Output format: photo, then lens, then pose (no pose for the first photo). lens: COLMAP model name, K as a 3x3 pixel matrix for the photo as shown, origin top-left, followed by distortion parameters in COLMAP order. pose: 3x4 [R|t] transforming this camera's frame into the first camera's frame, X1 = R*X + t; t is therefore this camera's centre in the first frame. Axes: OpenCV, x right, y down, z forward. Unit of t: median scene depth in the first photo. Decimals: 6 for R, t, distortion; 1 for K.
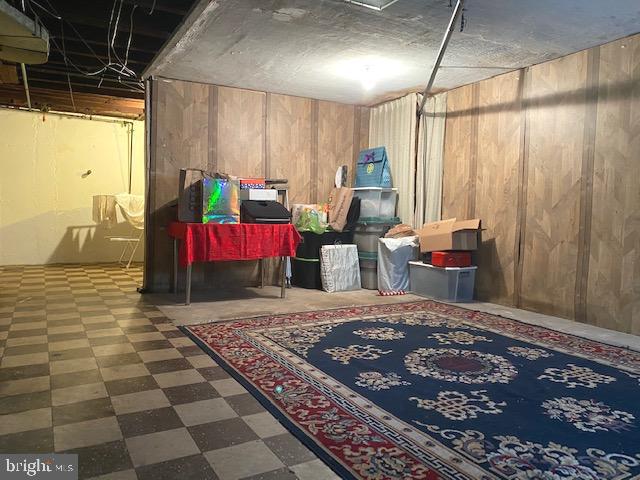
lens RADIAL K [[497.2, 0, 318.6], [0, 497.2, 238.3], [0, 0, 1]] dist [0.062438, -0.069774]
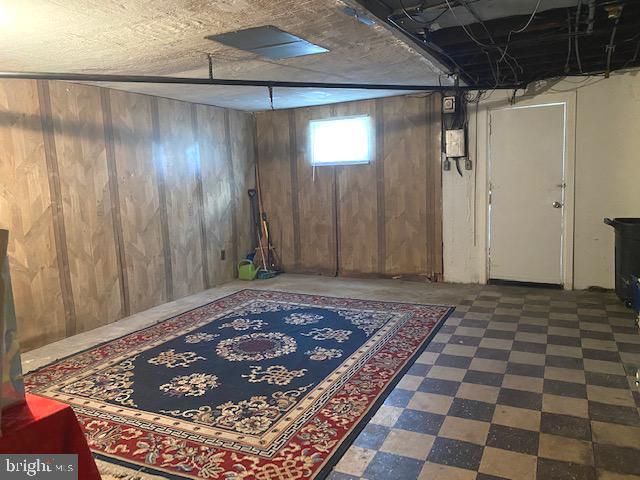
lens RADIAL K [[497.2, 0, 319.4], [0, 497.2, 241.0], [0, 0, 1]] dist [0.062438, -0.069774]
pose [[-0.584374, -0.102839, 0.804942, -0.842814], [0.071184, 0.981617, 0.177089, -0.246441], [-0.808356, 0.160785, -0.566311, 1.500553]]
